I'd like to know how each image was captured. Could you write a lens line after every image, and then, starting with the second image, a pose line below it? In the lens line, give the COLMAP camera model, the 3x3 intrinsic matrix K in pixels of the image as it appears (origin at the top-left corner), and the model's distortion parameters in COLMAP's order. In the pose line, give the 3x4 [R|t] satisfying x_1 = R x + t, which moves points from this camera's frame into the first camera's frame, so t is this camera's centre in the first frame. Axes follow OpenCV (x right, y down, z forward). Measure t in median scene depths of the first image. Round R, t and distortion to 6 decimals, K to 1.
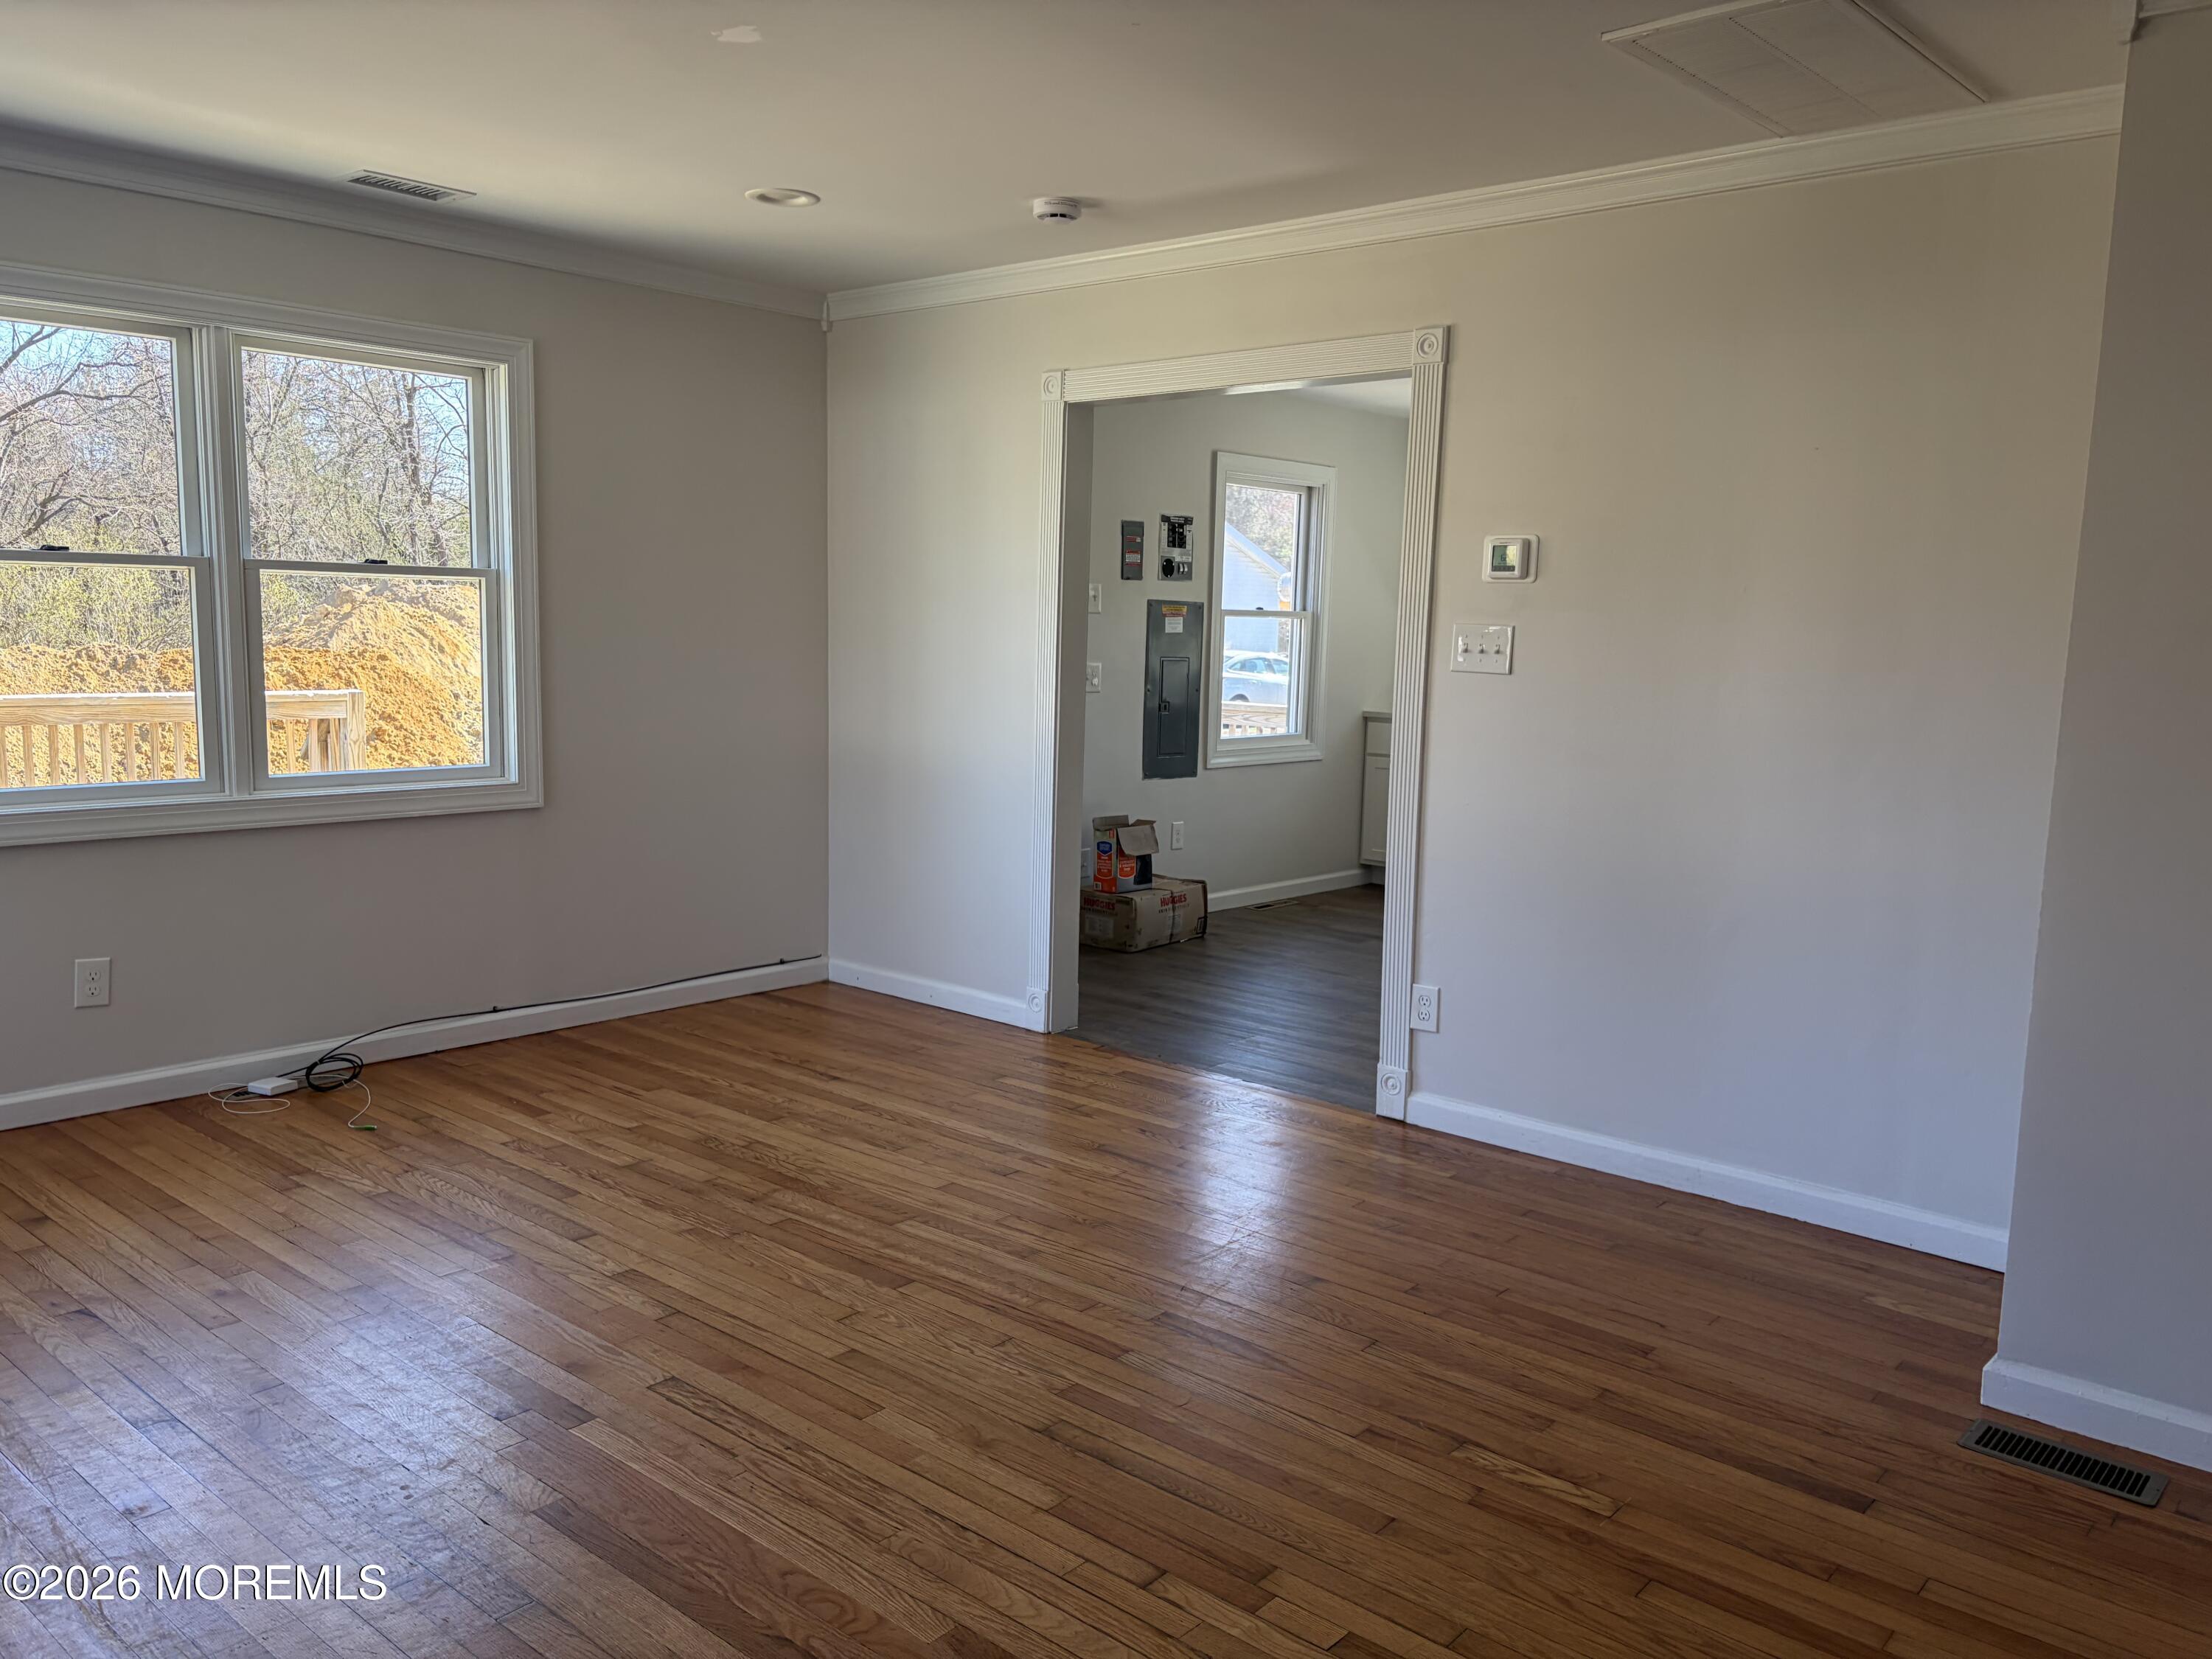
lens RADIAL K [[1716.8, 0, 1106.0], [0, 1716.8, 829.5], [0, 0, 1]] dist [0.098020, -0.052798]
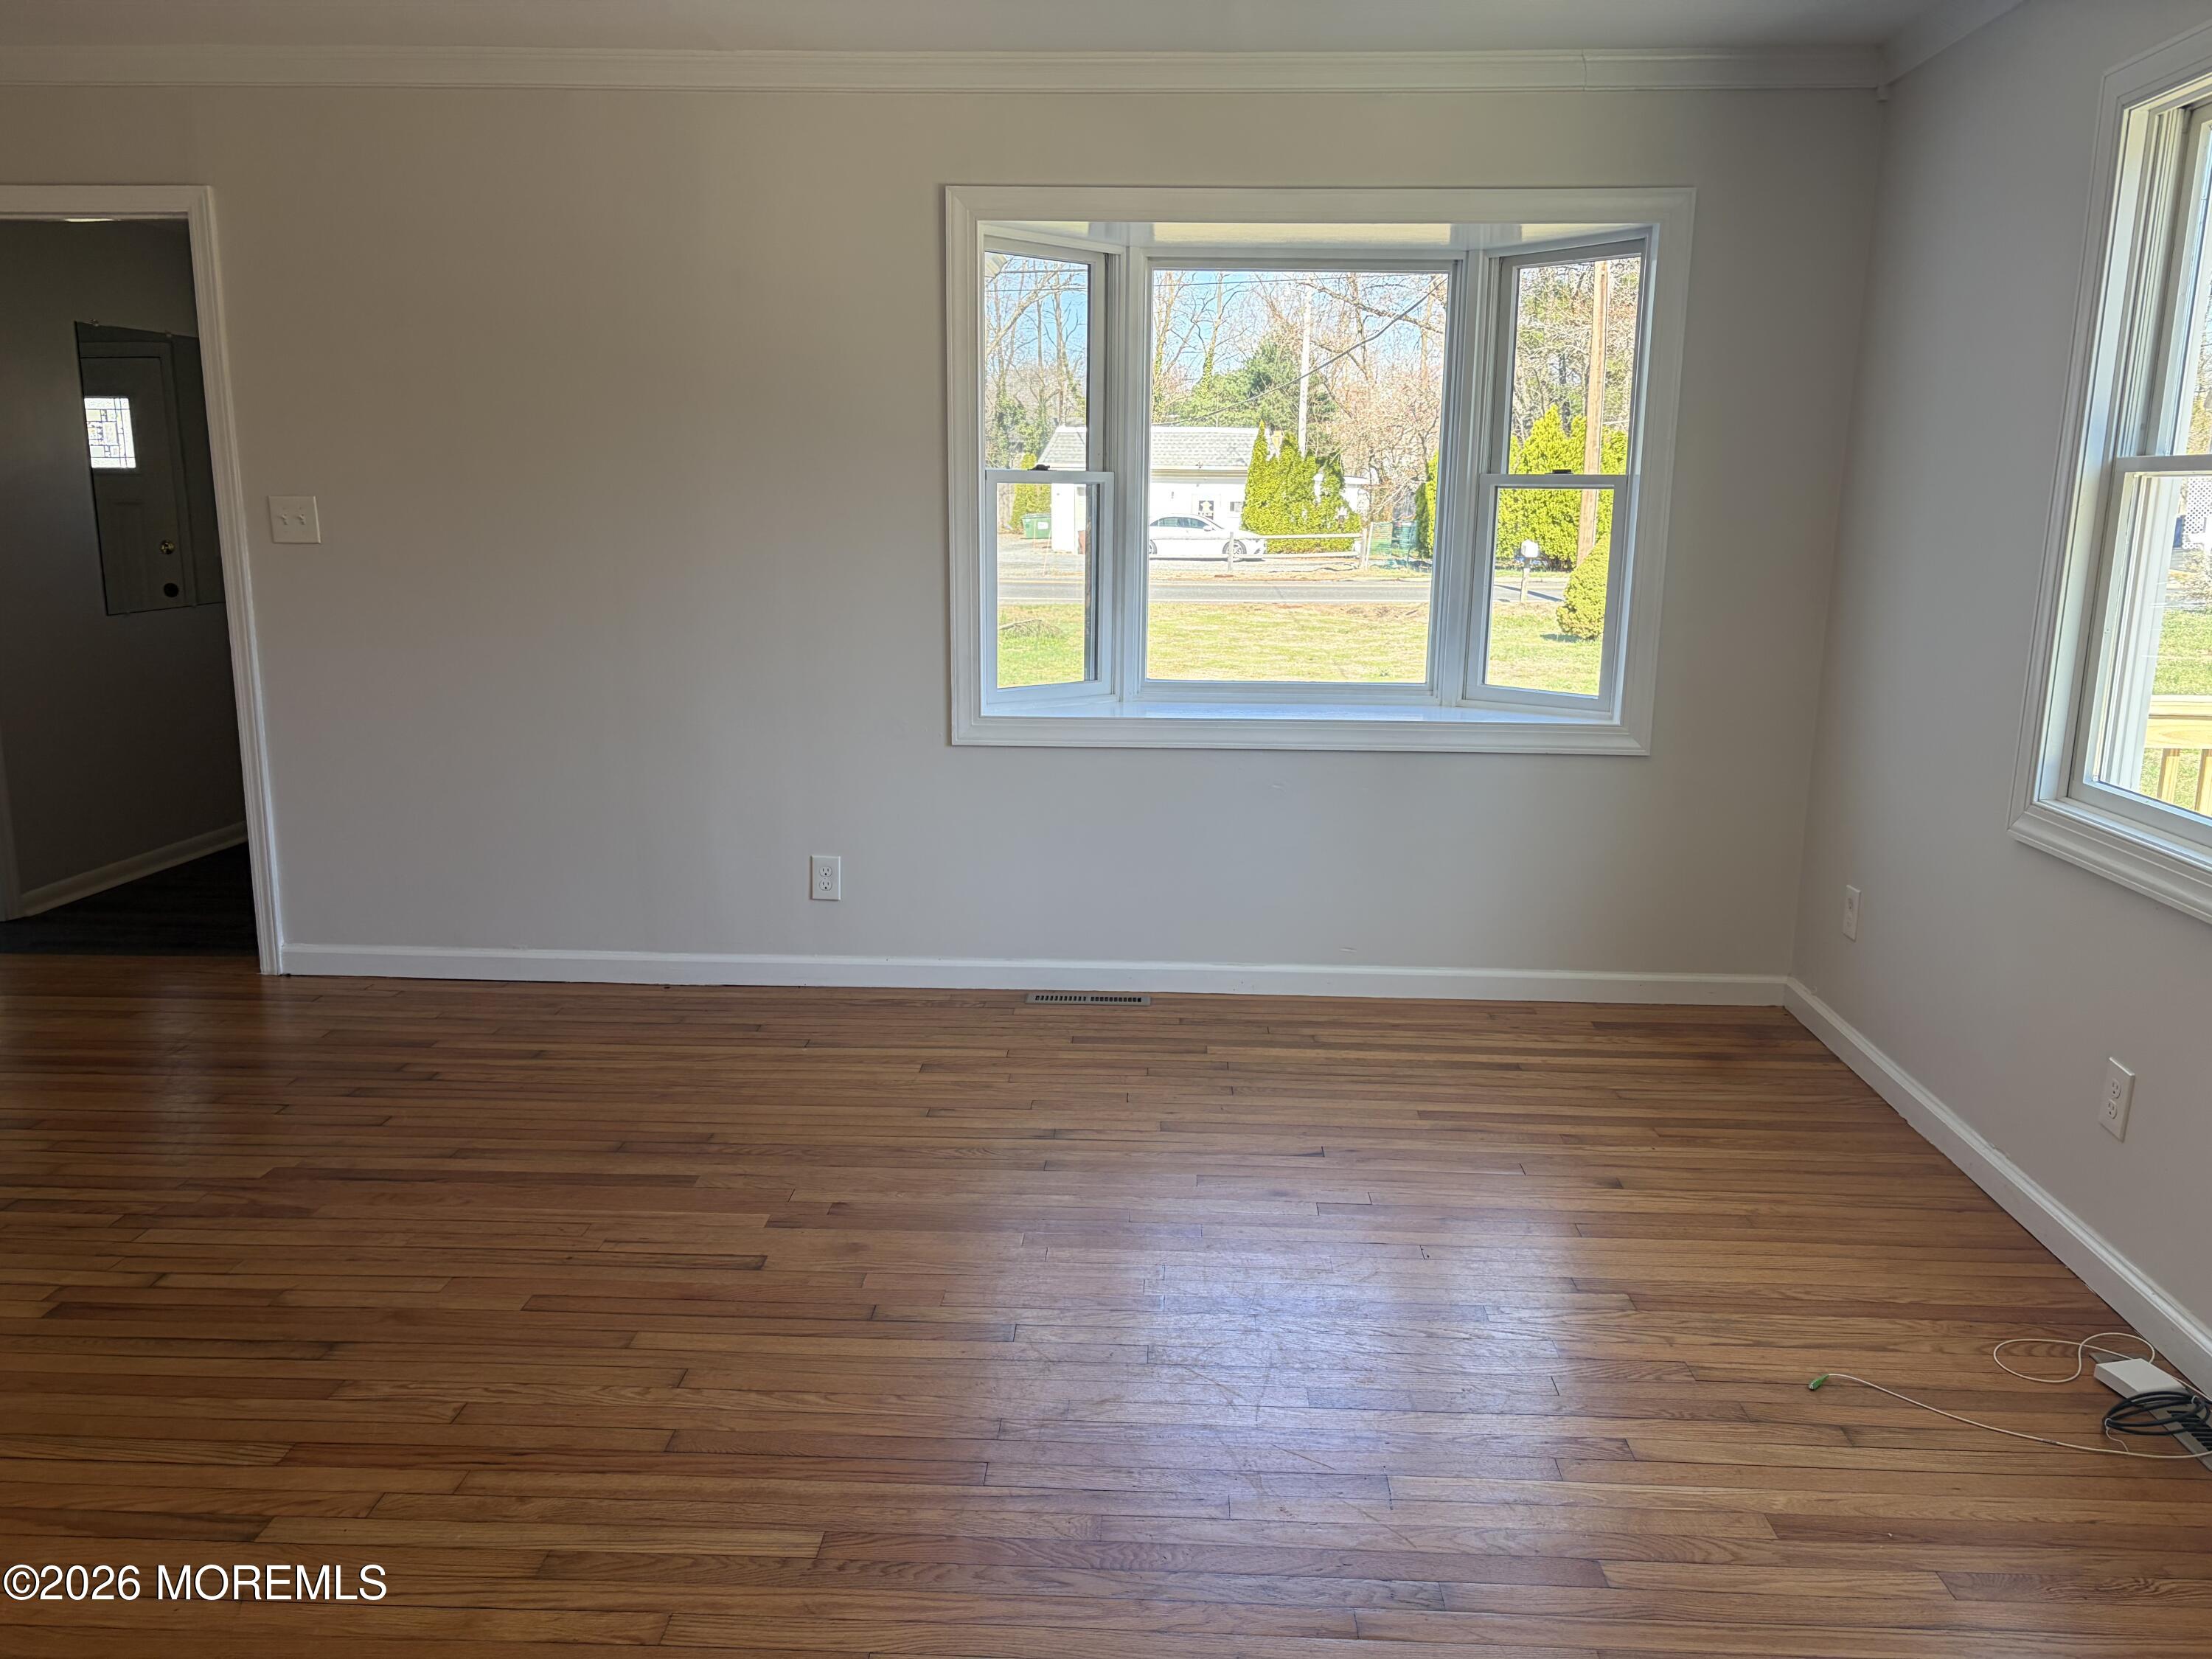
lens RADIAL K [[1716.8, 0, 1106.0], [0, 1716.8, 829.5], [0, 0, 1]] dist [0.098020, -0.052798]
pose [[-0.792772, 0.089432, -0.602922, 0.169294], [-0.098777, 0.957251, 0.271871, -0.212734], [0.601462, 0.275086, -0.750048, 1.738641]]
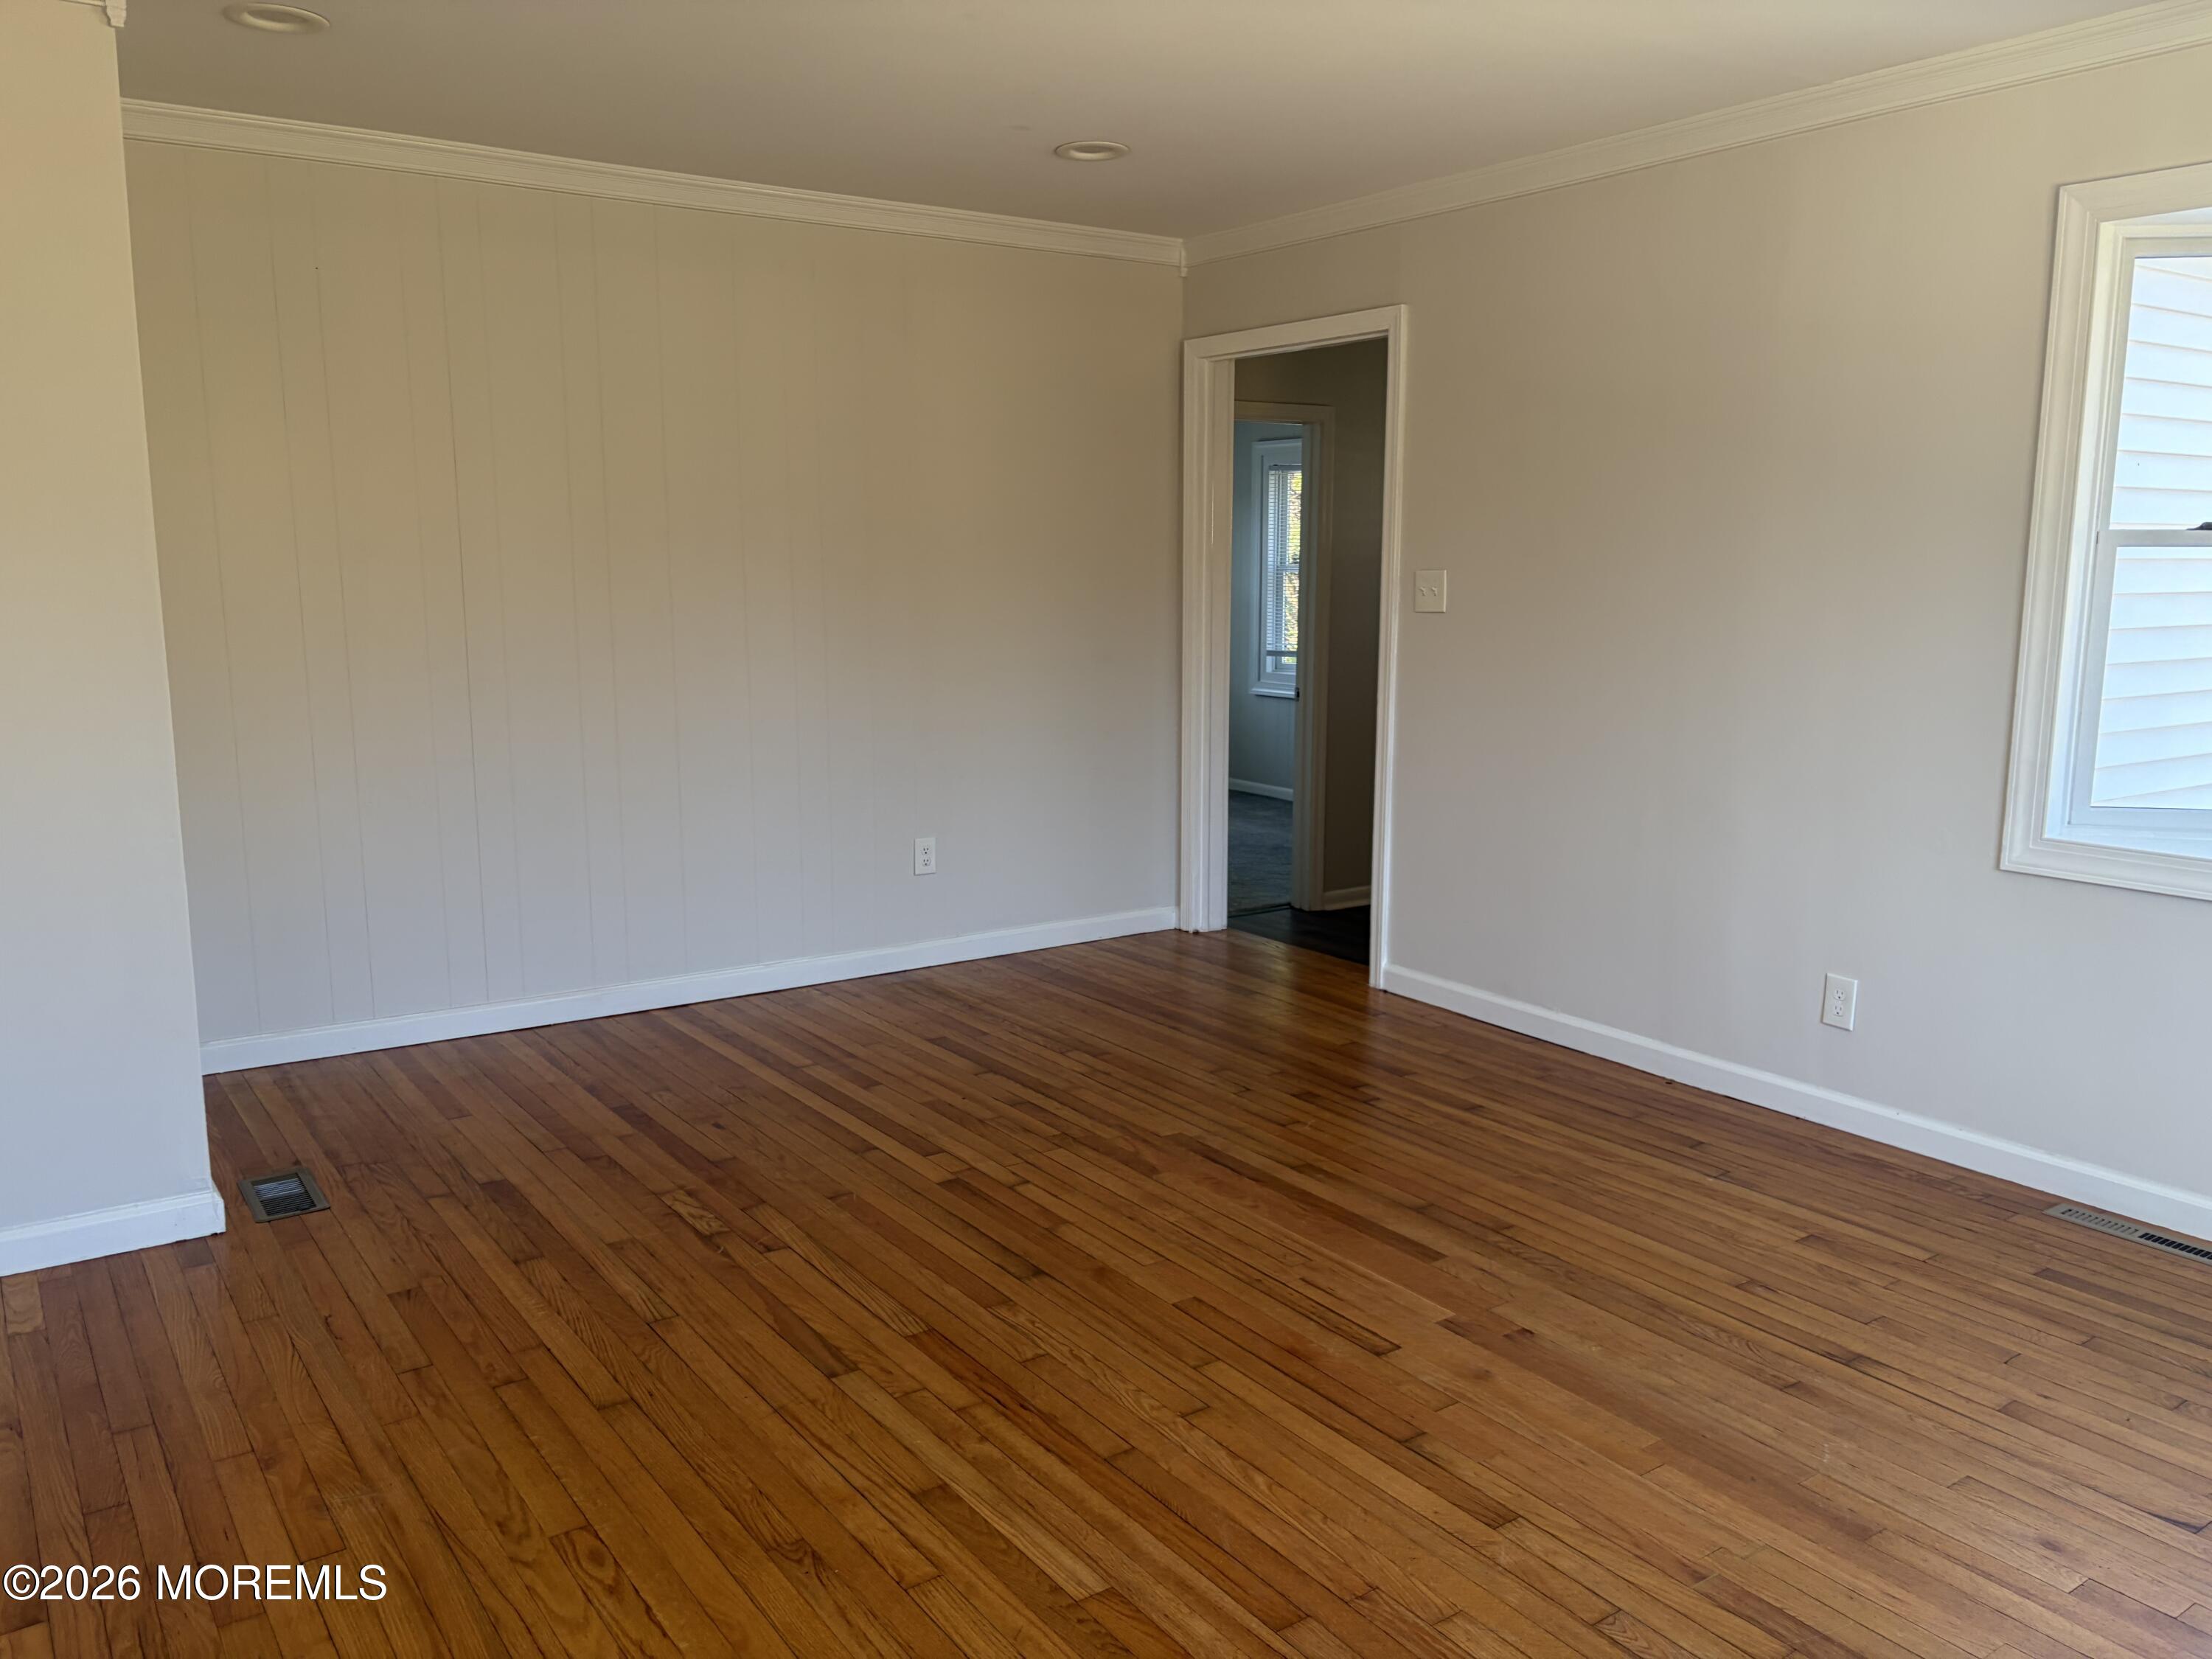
lens RADIAL K [[1716.8, 0, 1106.0], [0, 1716.8, 829.5], [0, 0, 1]] dist [0.098020, -0.052798]
pose [[-0.969818, -0.067144, 0.234402, -0.298232], [0.001721, 0.959429, 0.281944, -0.236591], [-0.243823, 0.273838, -0.930356, 1.800334]]
